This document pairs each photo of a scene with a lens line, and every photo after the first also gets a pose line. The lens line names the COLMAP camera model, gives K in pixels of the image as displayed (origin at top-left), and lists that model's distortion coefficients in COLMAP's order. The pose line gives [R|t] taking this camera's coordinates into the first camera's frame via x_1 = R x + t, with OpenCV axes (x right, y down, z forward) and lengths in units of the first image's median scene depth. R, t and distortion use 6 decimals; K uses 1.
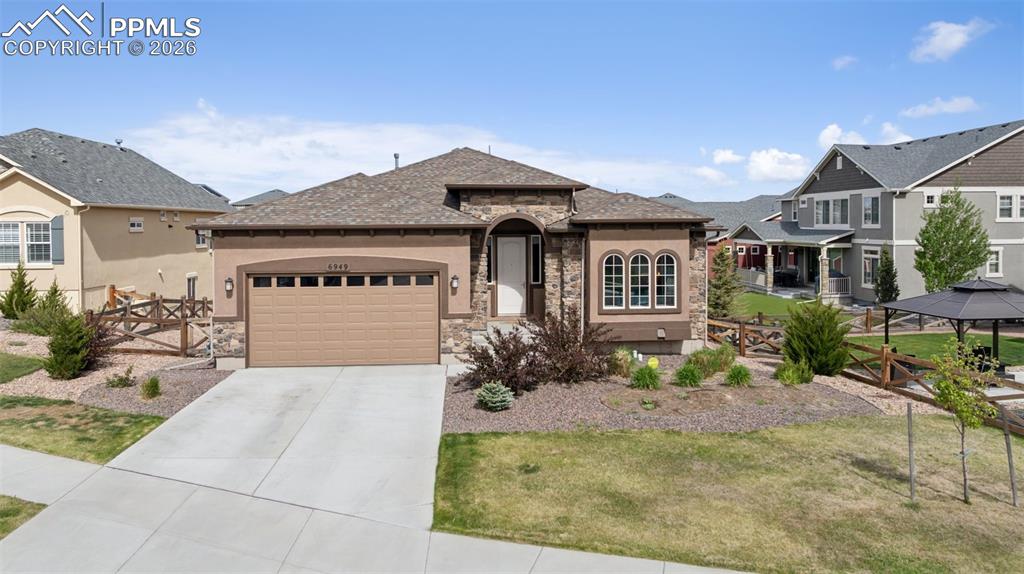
lens RADIAL K [[687.4, 0, 528.0], [0, 687.4, 279.6], [0, 0, 1]] dist [-0.036253, 0.029668]
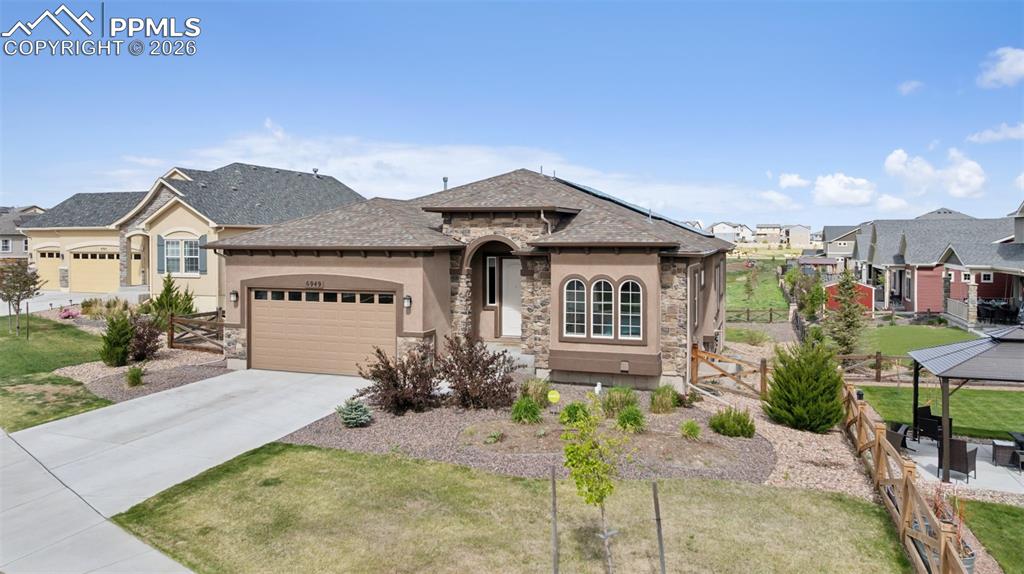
lens RADIAL K [[687.4, 0, 537.9], [0, 687.4, 301.3], [0, 0, 1]] dist [-0.036253, 0.029668]
pose [[0.926988, 0.039833, -0.372970, 0.439633], [-0.036835, 0.999206, 0.015163, -0.019236], [0.373278, -0.000317, 0.927719, 0.101402]]
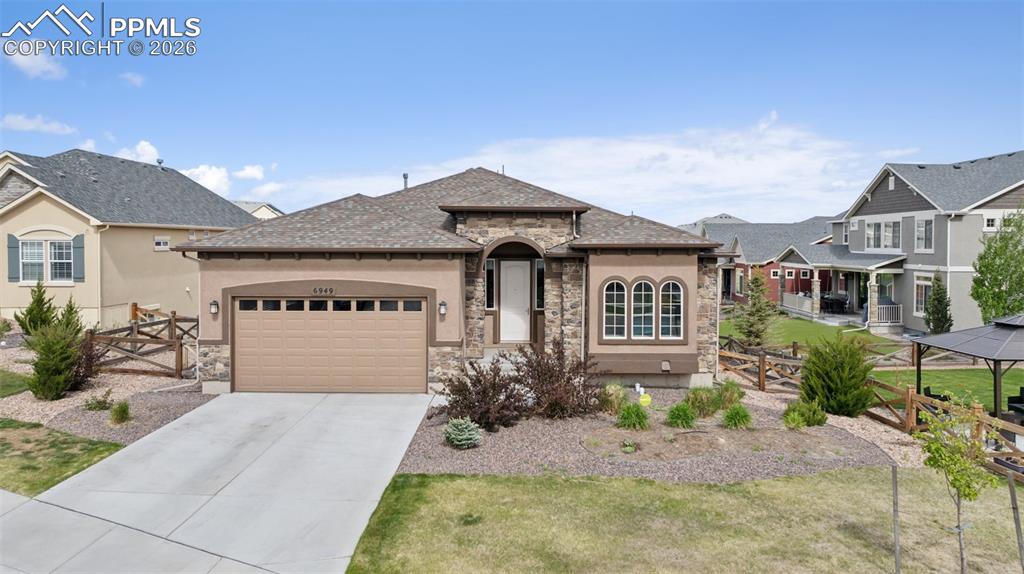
lens RADIAL K [[687.4, 0, 528.1], [0, 687.4, 292.7], [0, 0, 1]] dist [-0.036253, 0.029668]
pose [[0.996361, 0.014401, -0.084006, 0.086792], [-0.015081, 0.999858, -0.007455, -0.012010], [0.083887, 0.008695, 0.996437, 0.053424]]
